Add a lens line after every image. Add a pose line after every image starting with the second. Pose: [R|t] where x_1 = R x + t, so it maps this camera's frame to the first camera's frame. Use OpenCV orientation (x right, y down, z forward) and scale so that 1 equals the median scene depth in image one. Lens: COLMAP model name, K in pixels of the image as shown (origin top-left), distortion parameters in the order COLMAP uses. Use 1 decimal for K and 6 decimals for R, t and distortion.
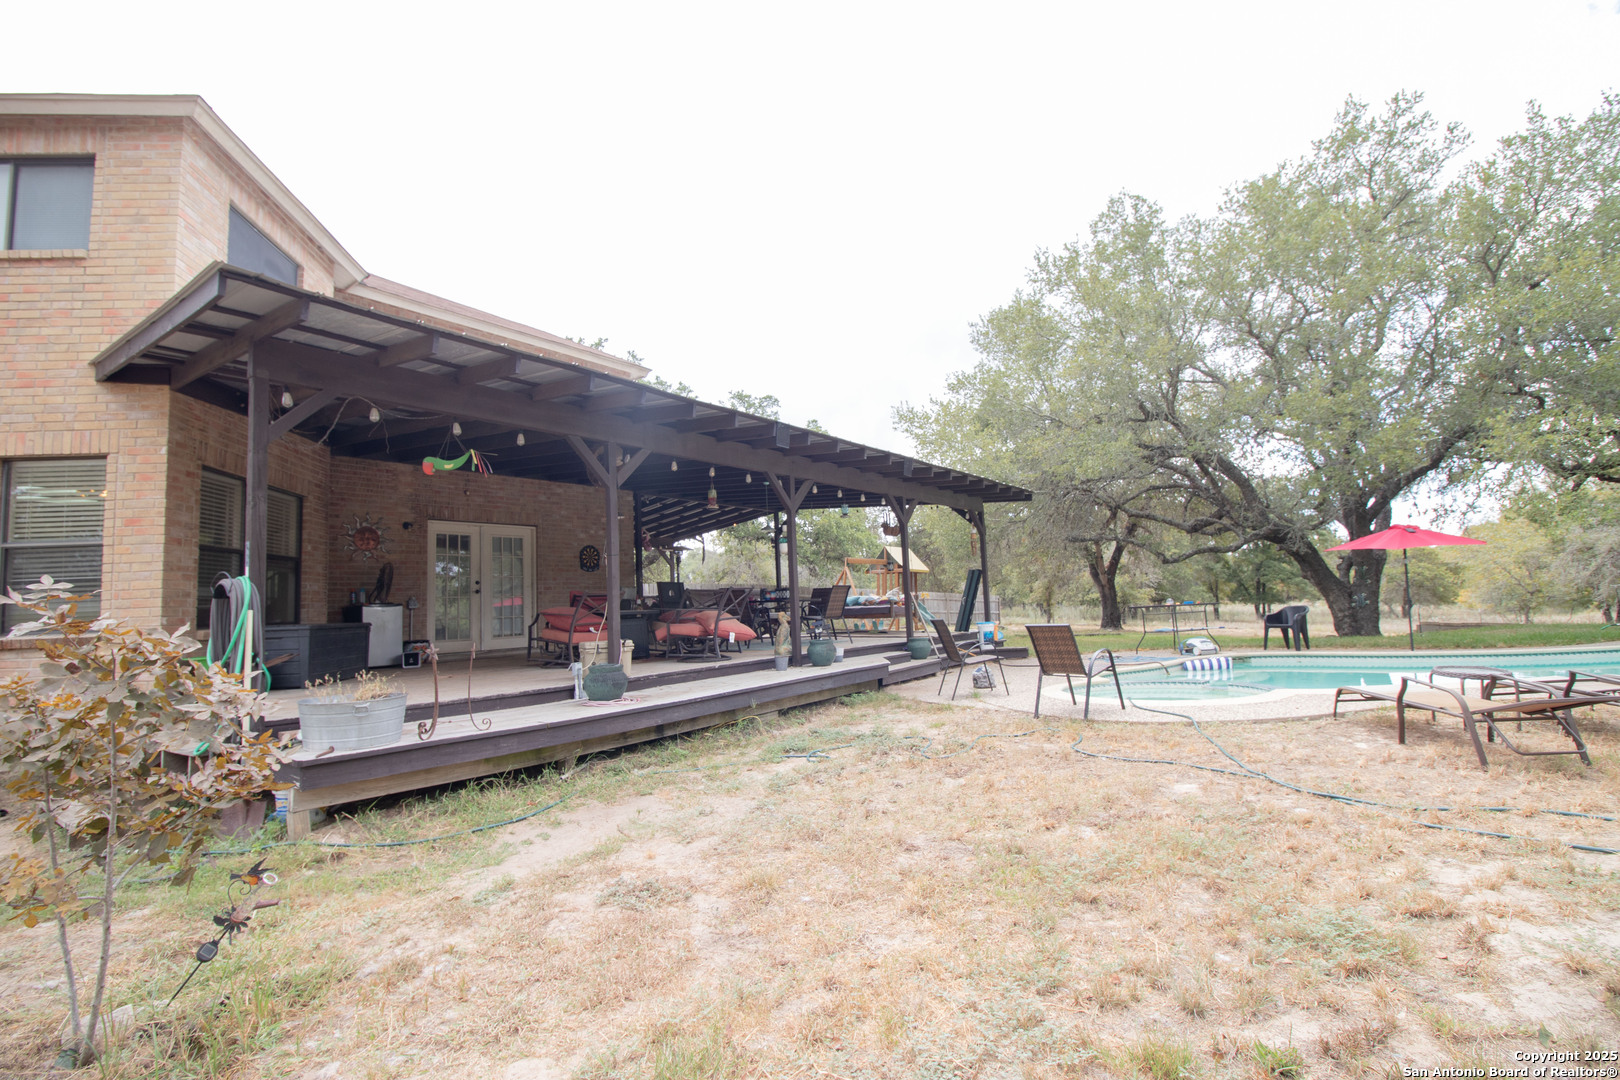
lens RADIAL K [[744.3, 0, 817.2], [0, 744.3, 538.9], [0, 0, 1]] dist [0.001313, -0.000370]
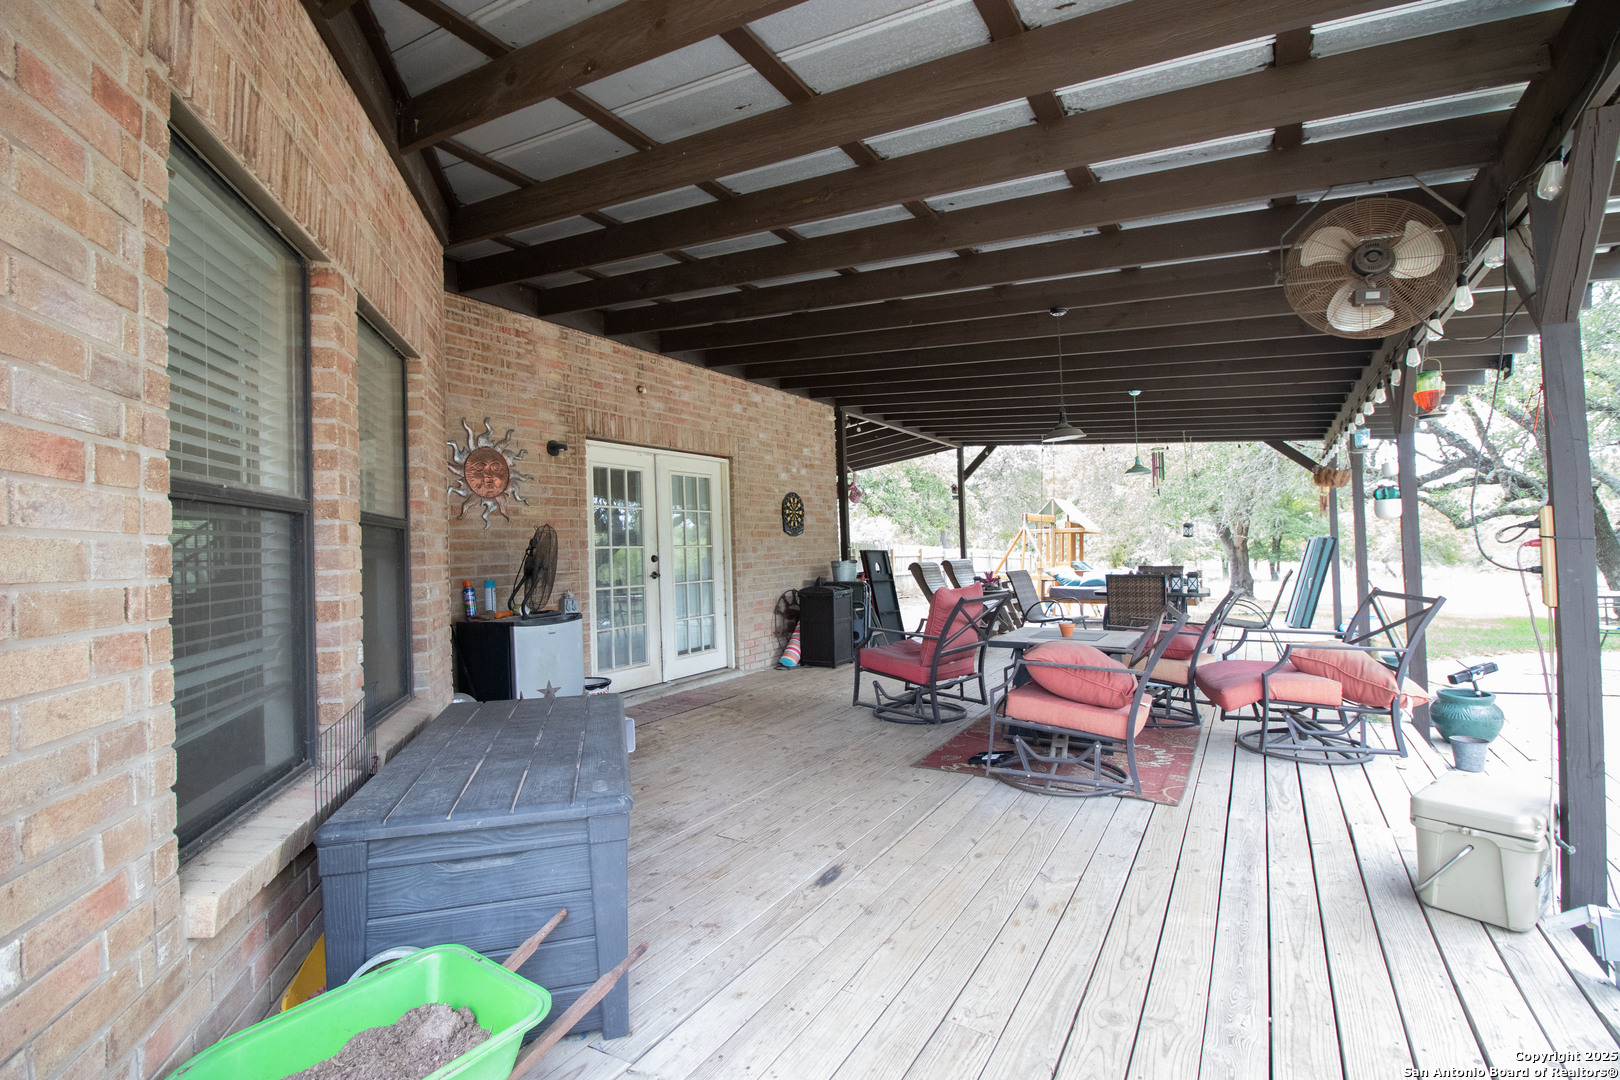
lens RADIAL K [[744.3, 0, 817.2], [0, 744.3, 538.9], [0, 0, 1]] dist [0.001313, -0.000370]
pose [[0.995922, 0.011930, 0.089423, -0.387791], [-0.018173, 0.997428, 0.069327, 0.004392], [-0.088366, -0.070670, 0.993578, 0.450687]]
